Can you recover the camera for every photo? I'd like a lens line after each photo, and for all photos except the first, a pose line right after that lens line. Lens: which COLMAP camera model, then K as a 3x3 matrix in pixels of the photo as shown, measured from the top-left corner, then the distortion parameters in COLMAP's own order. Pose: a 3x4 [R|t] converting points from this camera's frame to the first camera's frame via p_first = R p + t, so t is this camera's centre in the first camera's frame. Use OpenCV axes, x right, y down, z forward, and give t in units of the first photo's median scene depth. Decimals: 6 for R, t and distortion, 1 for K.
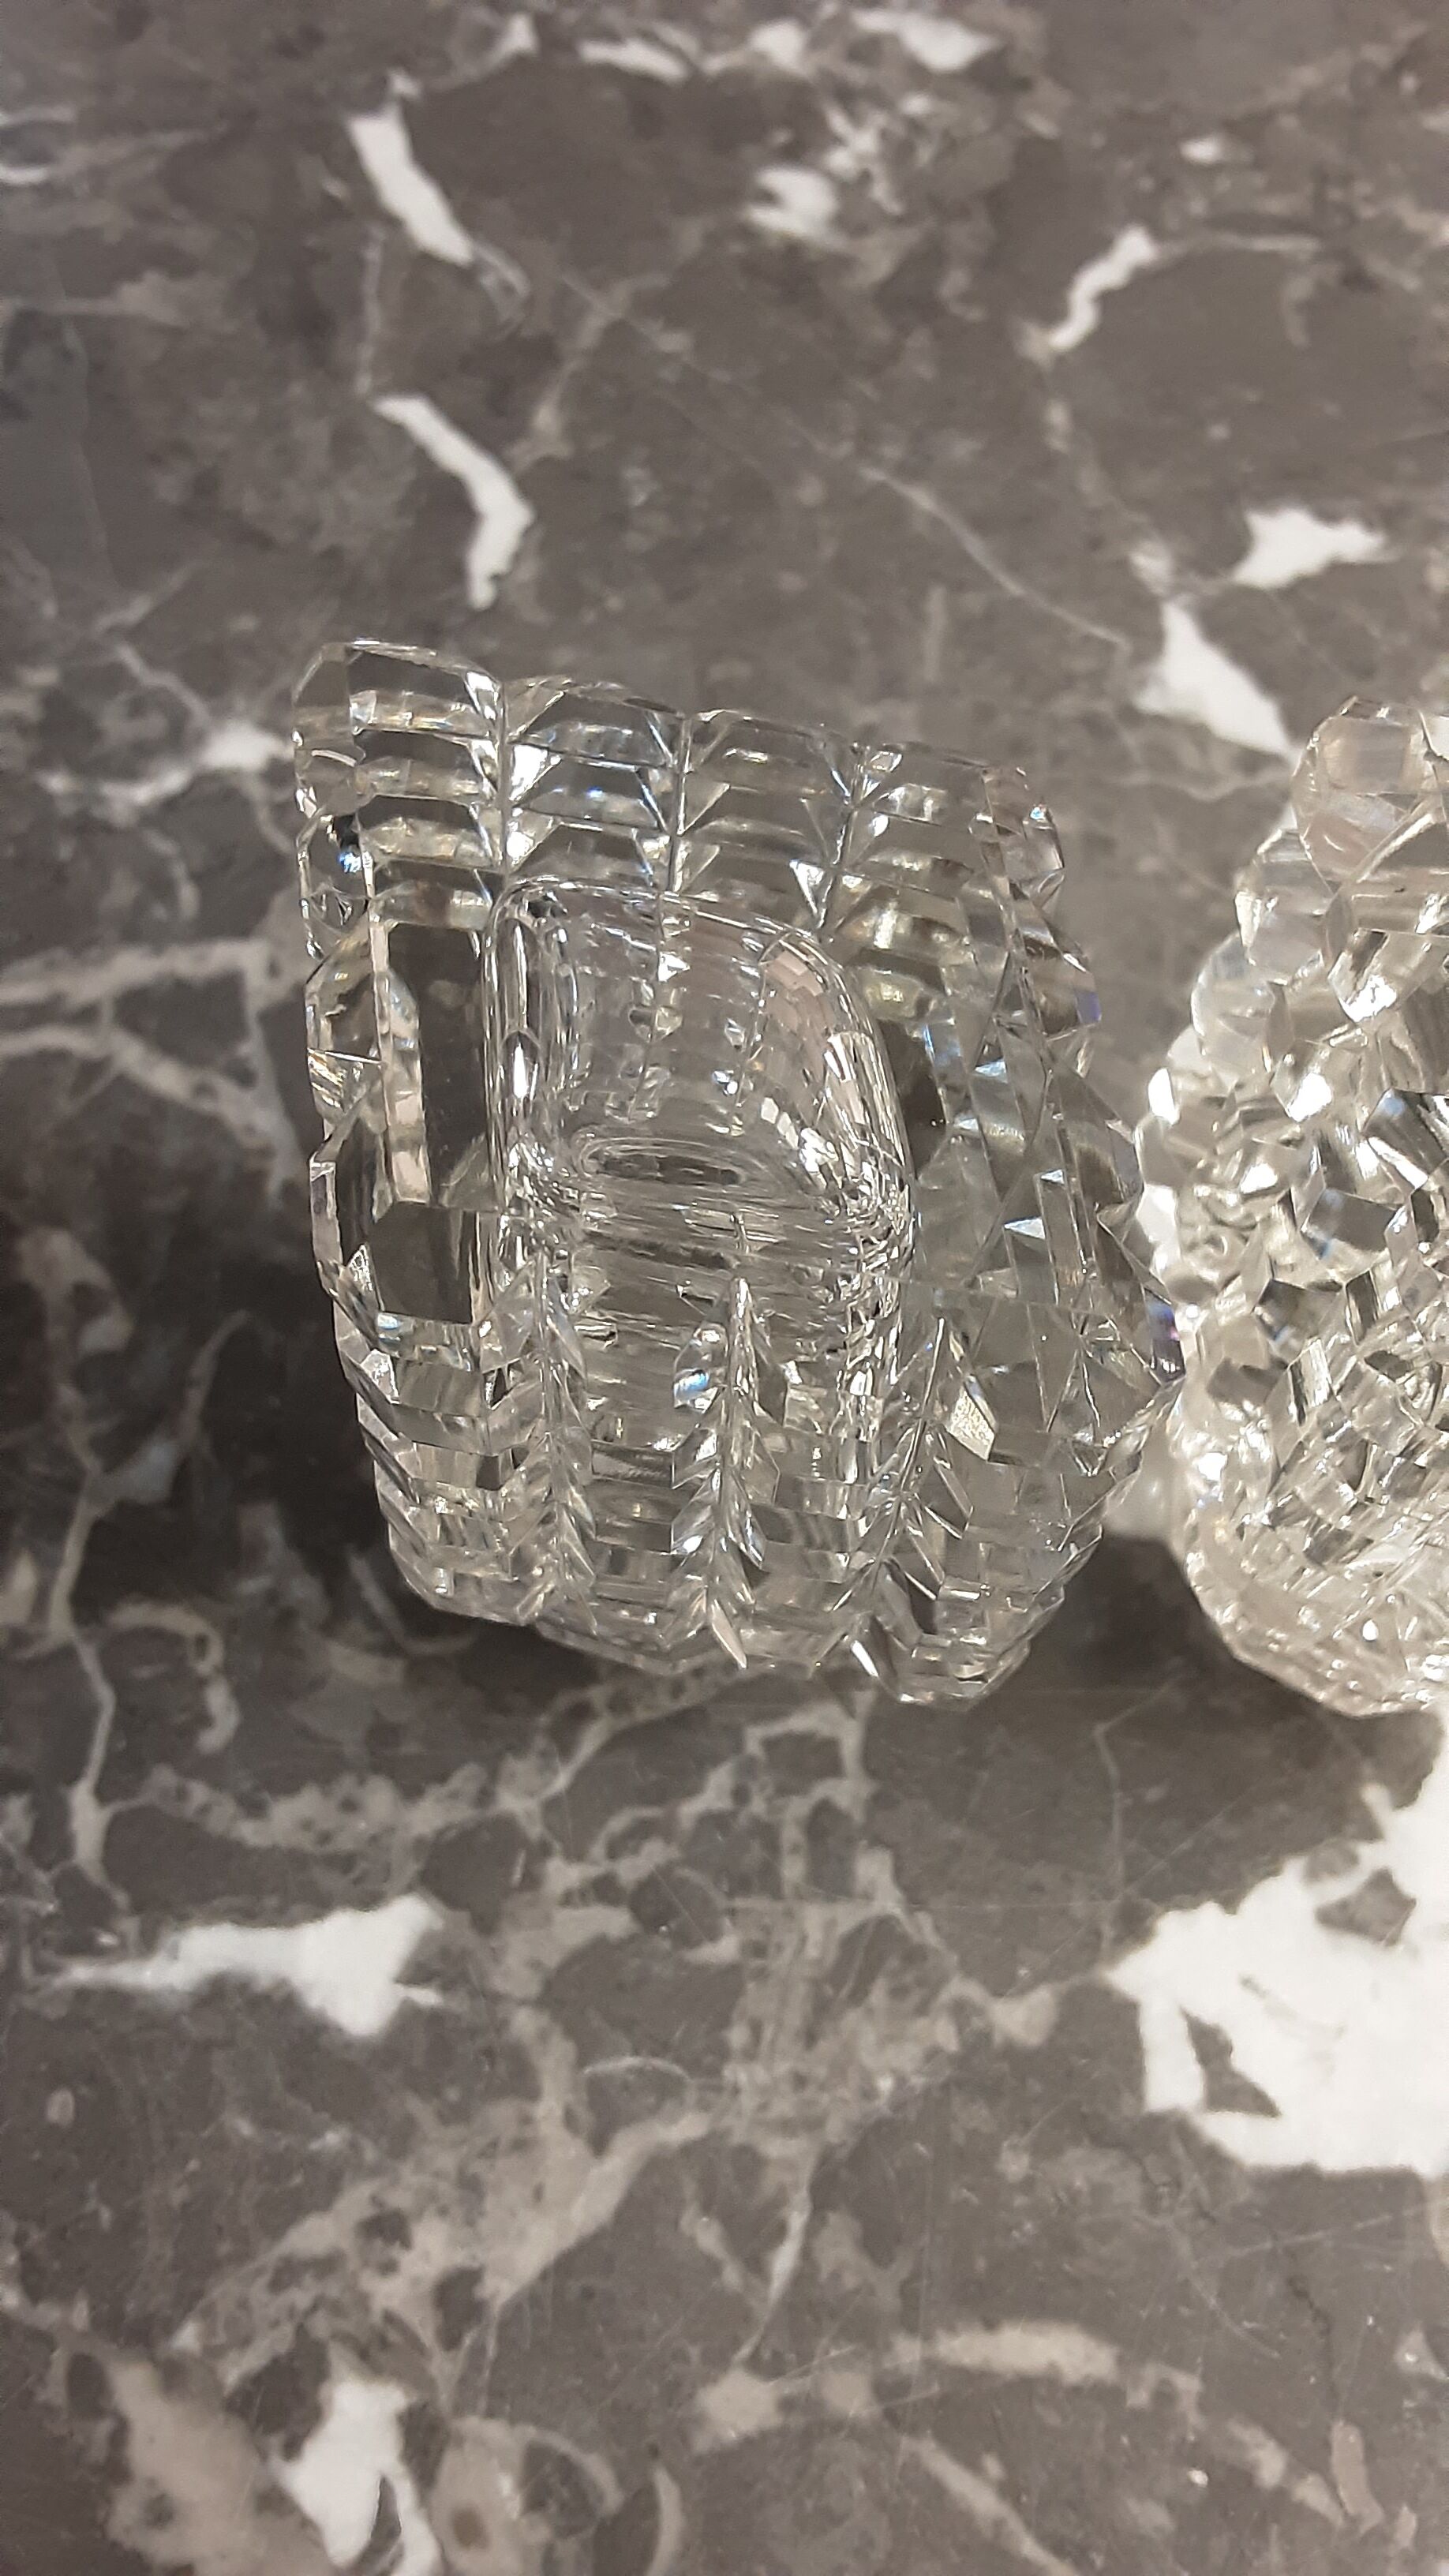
lens RADIAL K [[2097.6, 0, 733.7], [0, 2097.6, 1264.2], [0, 0, 1]] dist [0.074880, -0.138716]
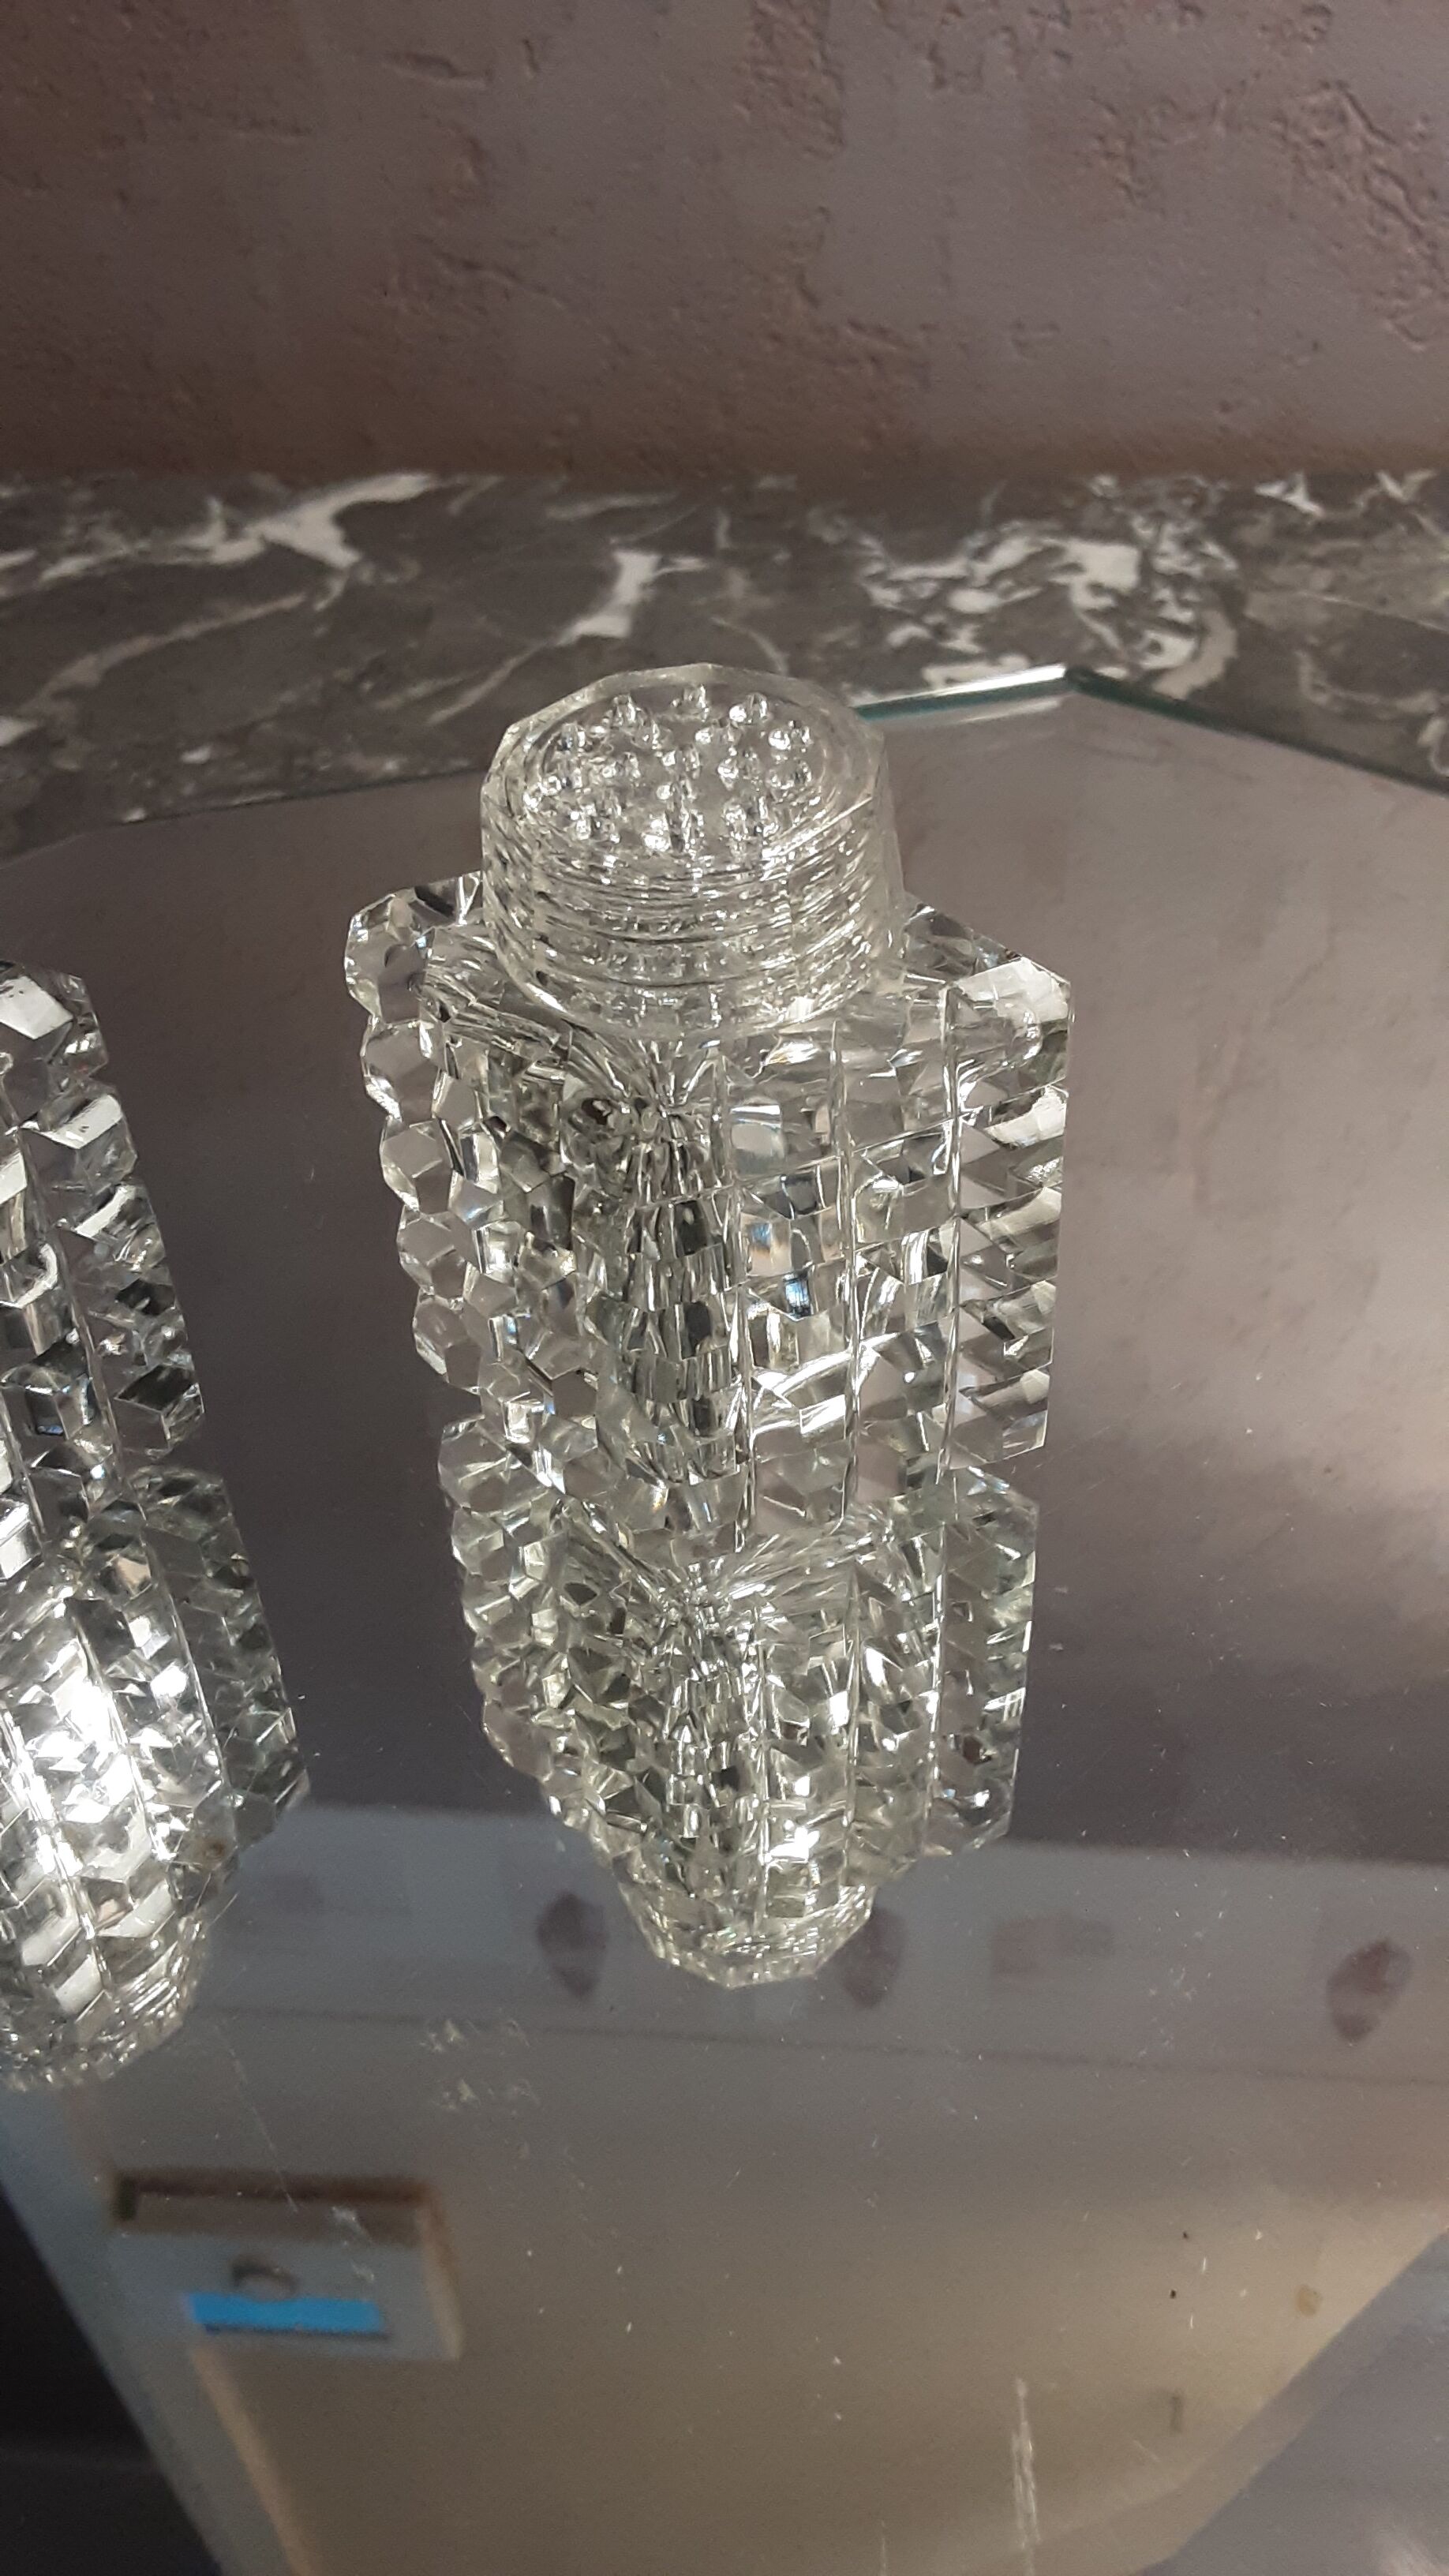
lens RADIAL K [[2095.5, 0, 743.5], [0, 2095.5, 1244.1], [0, 0, 1]] dist [0.124016, -0.227882]
pose [[0.967023, -0.230097, 0.109182, 0.401913], [0.254151, 0.899611, -0.355115, 0.346052], [-0.016510, 0.371154, 0.928425, -0.117531]]
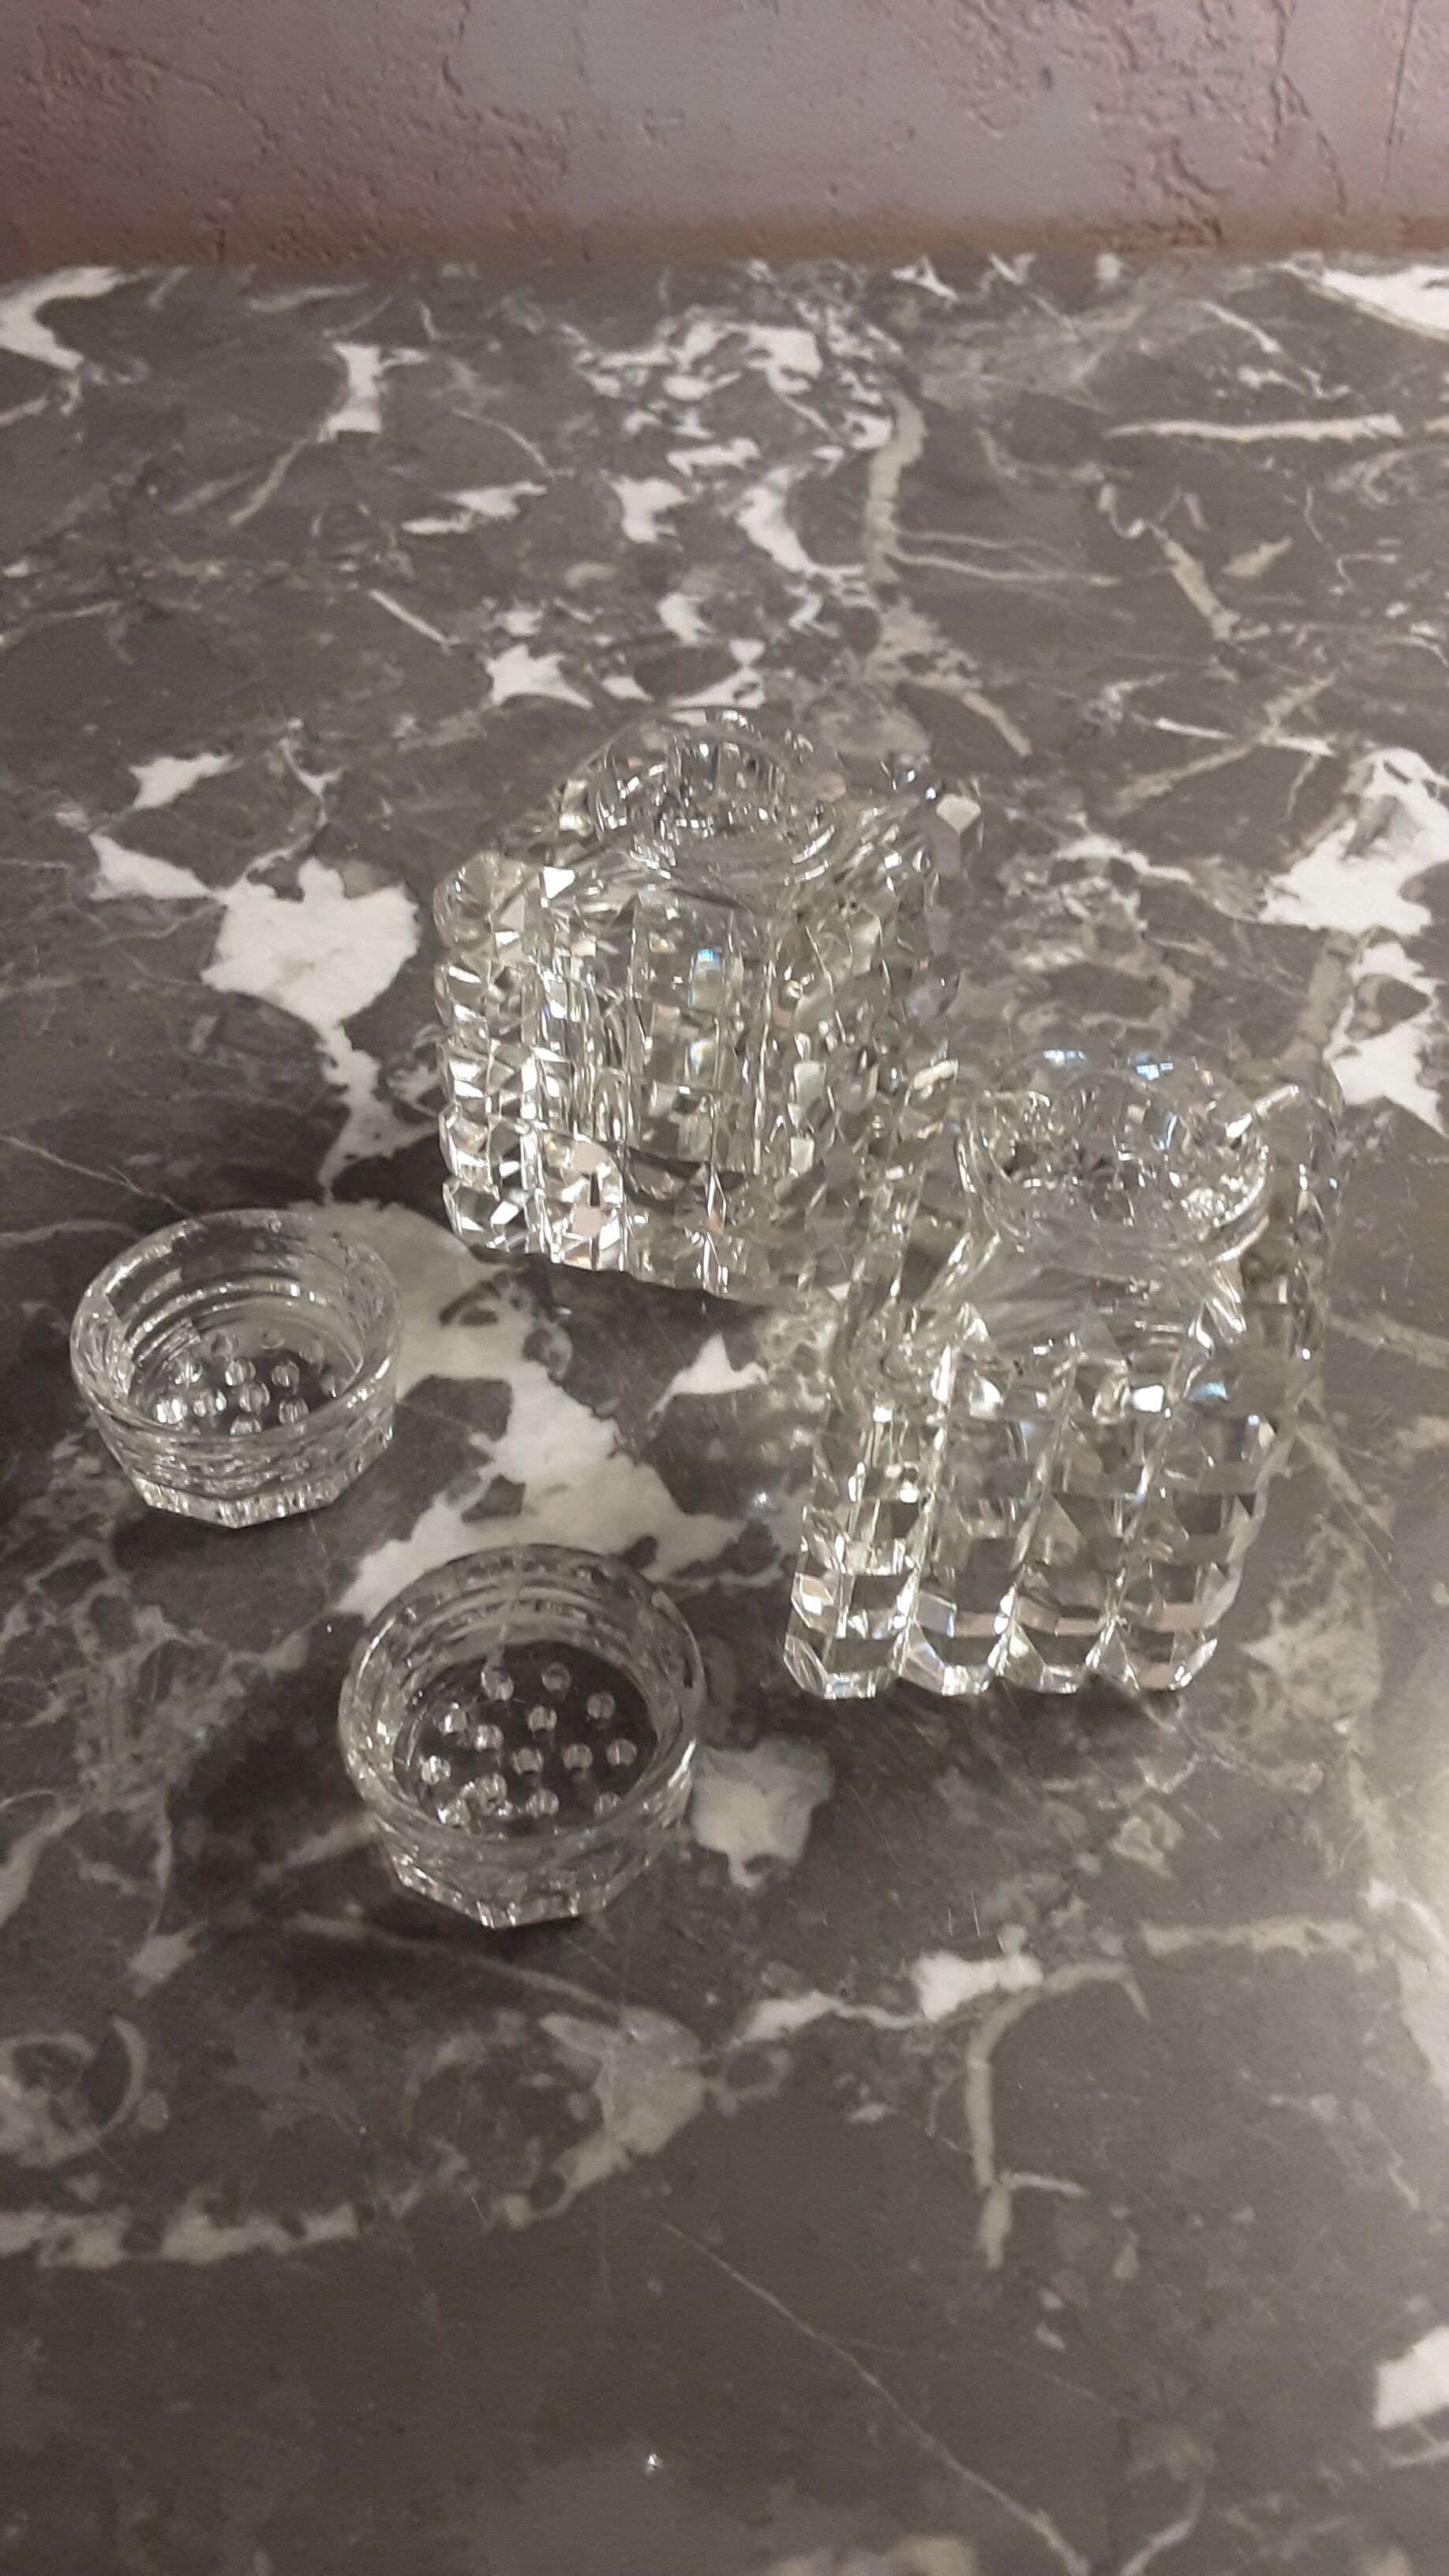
lens RADIAL K [[2162.6, 0, 740.3], [0, 2162.6, 1220.0], [0, 0, 1]] dist [0.113486, -0.203709]
pose [[0.876018, -0.359531, 0.321450, 0.030308], [0.428583, 0.885990, -0.177028, 0.348792], [-0.221154, 0.292847, 0.930232, -0.344790]]
